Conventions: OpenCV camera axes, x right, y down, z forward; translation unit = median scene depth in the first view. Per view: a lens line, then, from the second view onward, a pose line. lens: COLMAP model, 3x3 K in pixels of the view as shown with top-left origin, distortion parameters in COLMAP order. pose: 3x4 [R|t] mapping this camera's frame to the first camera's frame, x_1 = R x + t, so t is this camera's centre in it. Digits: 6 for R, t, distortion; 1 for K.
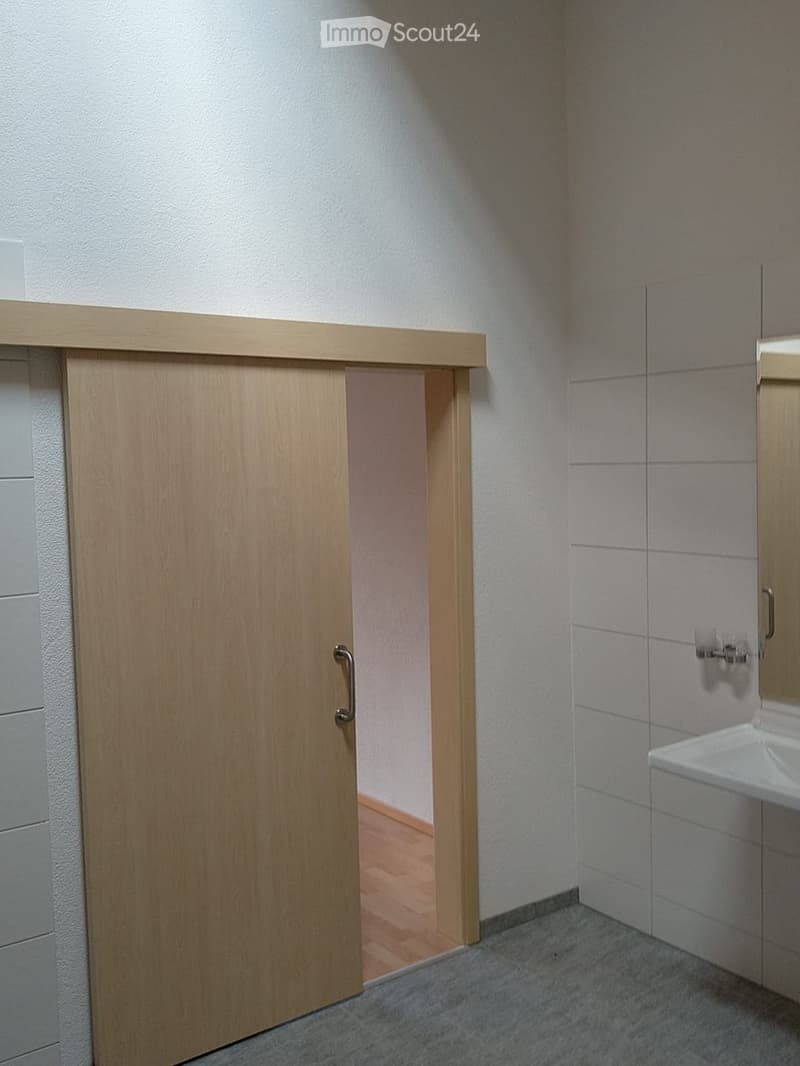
lens RADIAL K [[960.0, 0, 400.0], [0, 960.0, 533.0], [0, 0, 1]] dist [0.013906, -0.059497]
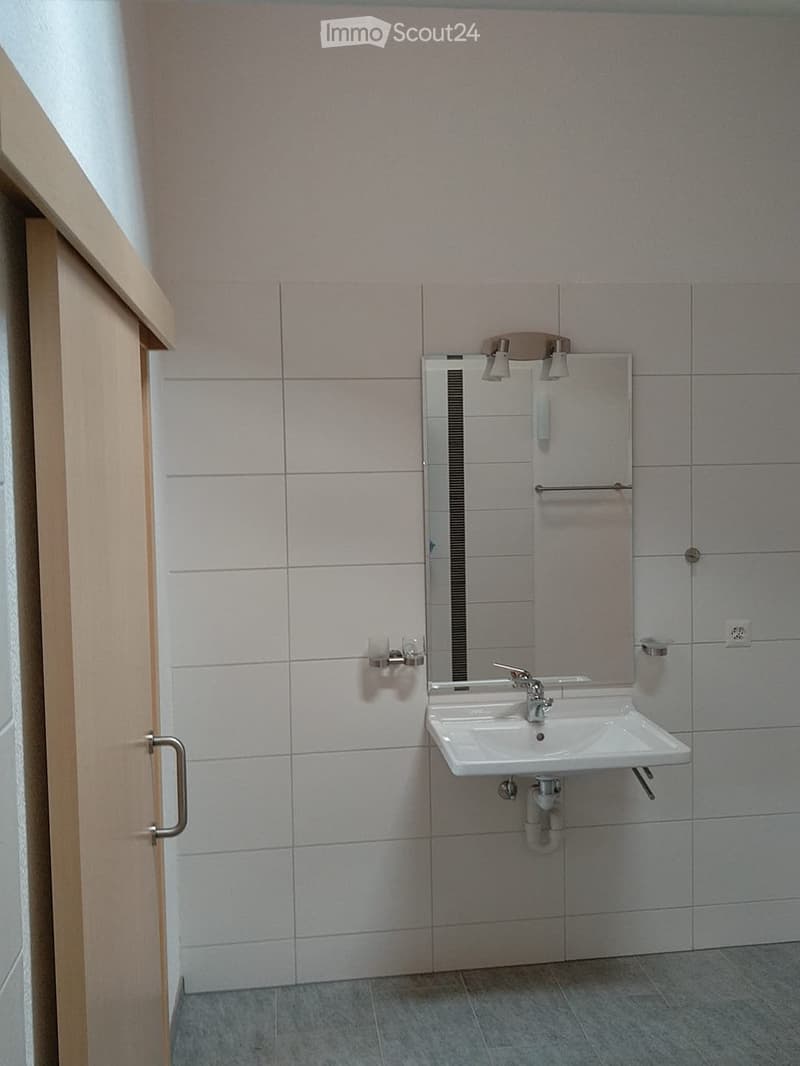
lens RADIAL K [[960.0, 0, 400.0], [0, 960.0, 533.0], [0, 0, 1]] dist [0.013906, -0.059497]
pose [[0.496024, -0.027566, 0.867871, -0.532157], [0.068322, 0.997636, -0.007361, -0.000174], [-0.865617, 0.062946, 0.496735, 0.474432]]
